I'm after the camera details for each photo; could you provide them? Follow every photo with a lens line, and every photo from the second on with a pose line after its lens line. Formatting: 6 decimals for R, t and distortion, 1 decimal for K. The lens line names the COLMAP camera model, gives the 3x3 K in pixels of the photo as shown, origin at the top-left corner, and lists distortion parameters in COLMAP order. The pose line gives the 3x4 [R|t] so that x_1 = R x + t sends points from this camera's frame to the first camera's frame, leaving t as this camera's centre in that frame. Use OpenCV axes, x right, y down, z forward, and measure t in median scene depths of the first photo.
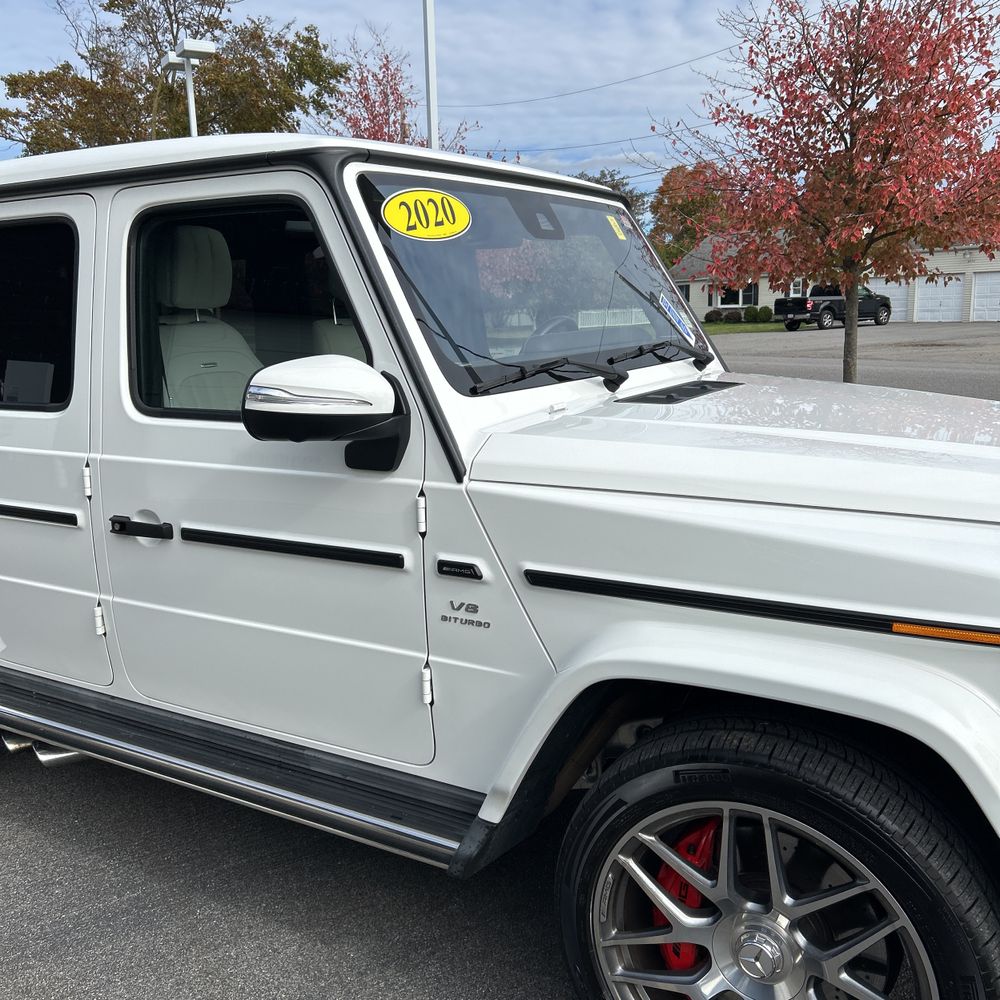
lens RADIAL K [[1018.7, 0, 492.9], [0, 1018.7, 490.4], [0, 0, 1]] dist [0.025837, 0.000000]
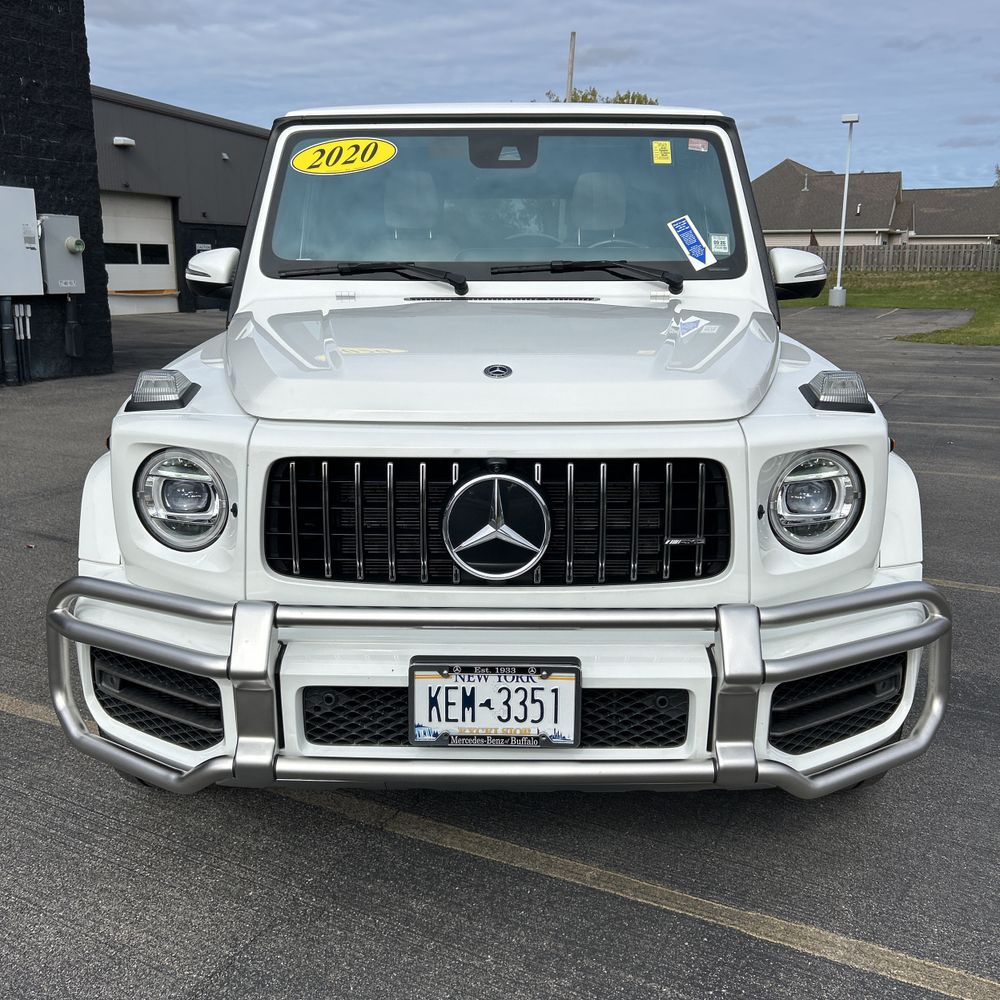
lens RADIAL K [[1018.7, 0, 492.8], [0, 1018.7, 492.7], [0, 0, 1]] dist [0.025837, 0.000000]
pose [[0.507083, 0.219494, -0.833480, 1.270904], [-0.176270, 0.973000, 0.148995, -0.056461], [0.843680, 0.071365, 0.532082, 0.416177]]
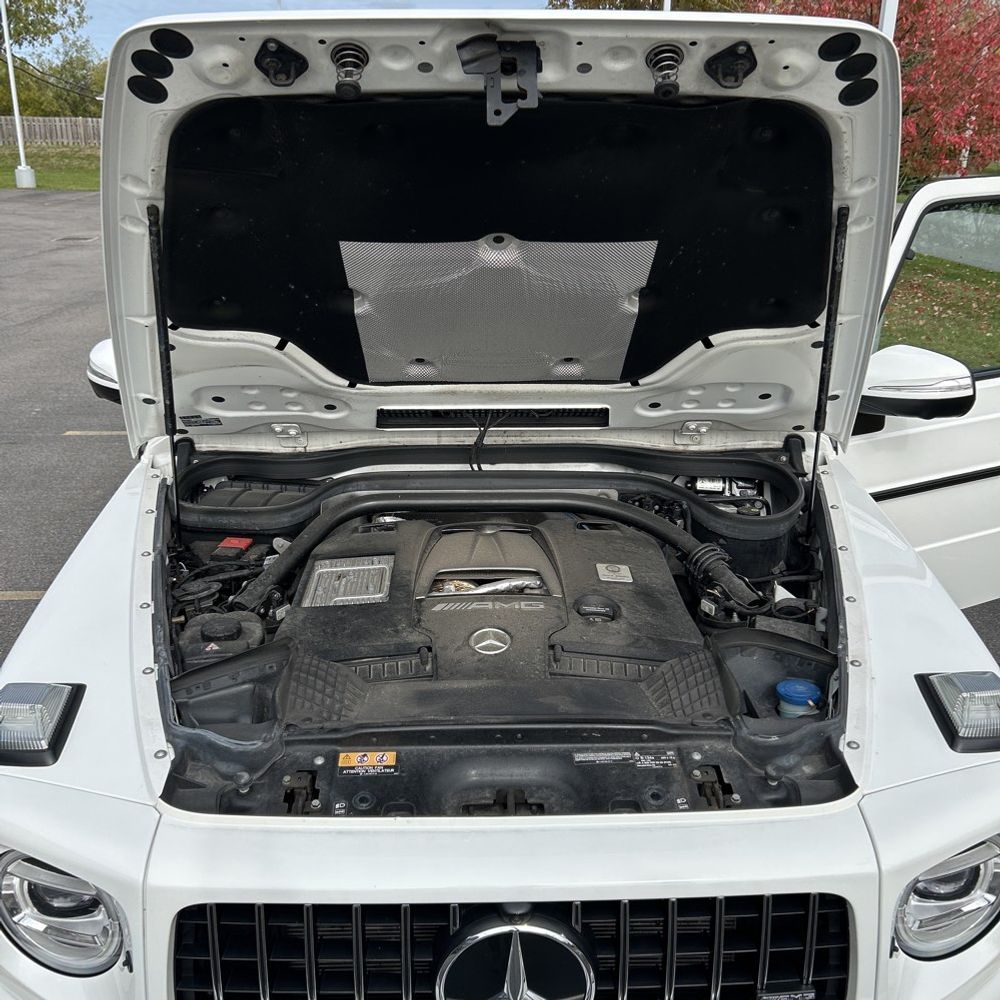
lens RADIAL K [[1018.7, 0, 500.9], [0, 1018.7, 502.4], [0, 0, 1]] dist [0.025837, 0.000000]
pose [[0.542422, 0.313787, -0.779305, 0.969550], [-0.177942, 0.949492, 0.258460, -0.291656], [0.821045, -0.001523, 0.570862, 0.519917]]
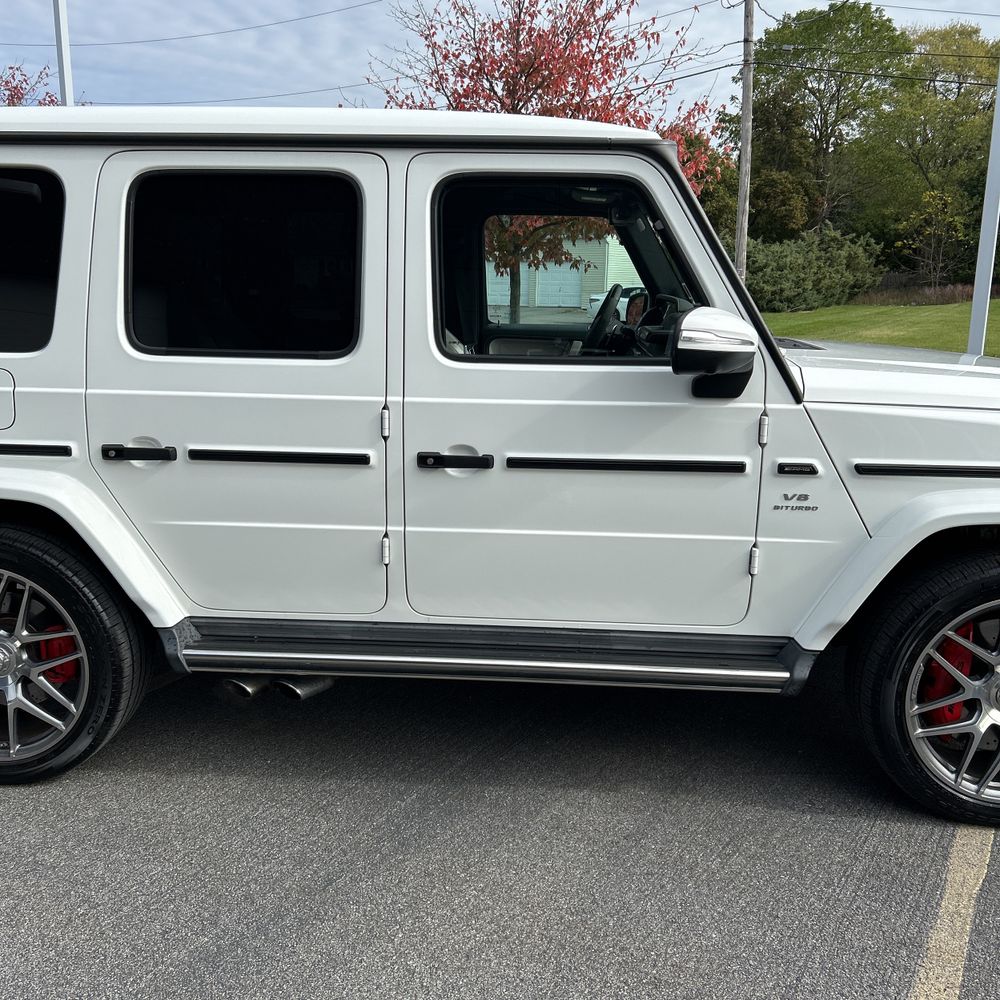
lens RADIAL K [[1018.7, 0, 502.1], [0, 1018.7, 500.3], [0, 0, 1]] dist [0.025837, 0.000000]
pose [[0.882325, -0.061713, 0.466578, -0.828462], [0.046883, 0.997960, 0.043339, 0.034048], [-0.468301, -0.016364, 0.883418, -0.015073]]
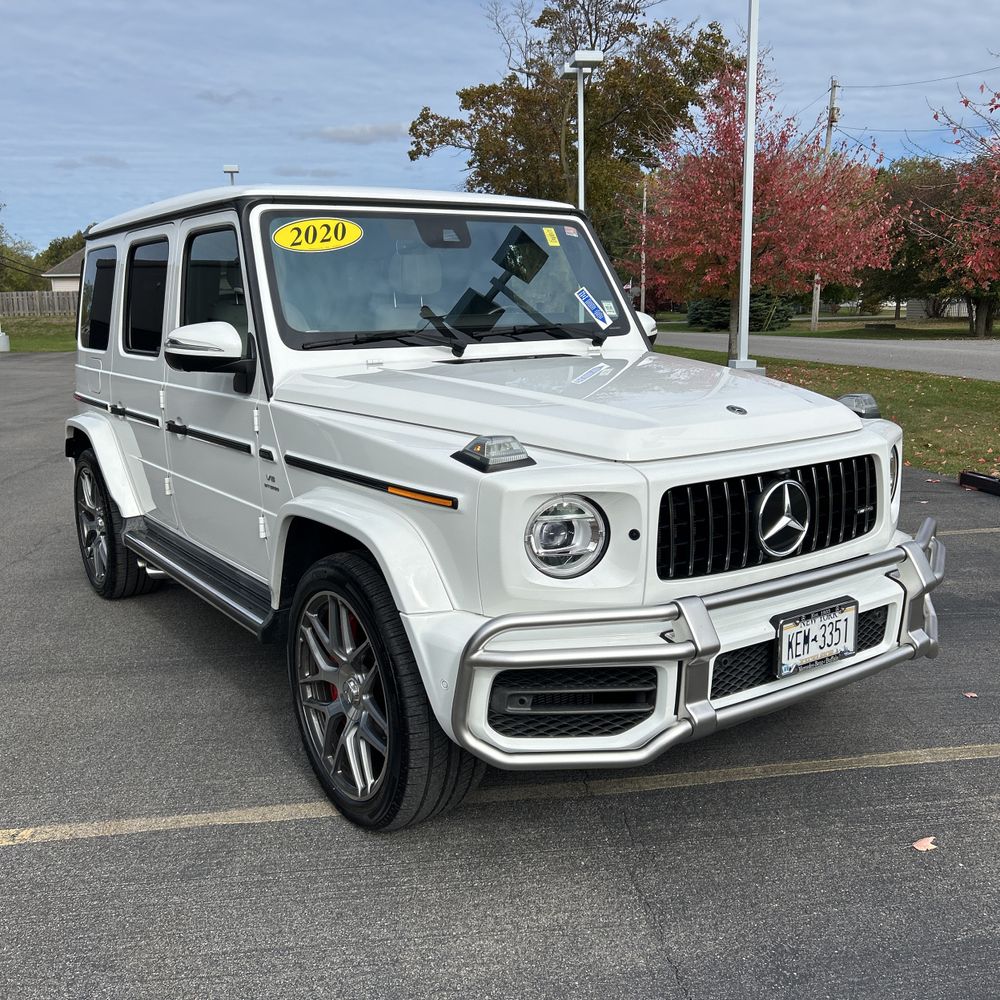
lens RADIAL K [[1018.7, 0, 505.8], [0, 1018.7, 498.4], [0, 0, 1]] dist [0.025837, 0.000000]
pose [[0.915300, 0.090442, -0.392488, 0.792900], [-0.083518, 0.995901, 0.034723, 0.048301], [0.394019, 0.000998, 0.919102, -0.296395]]
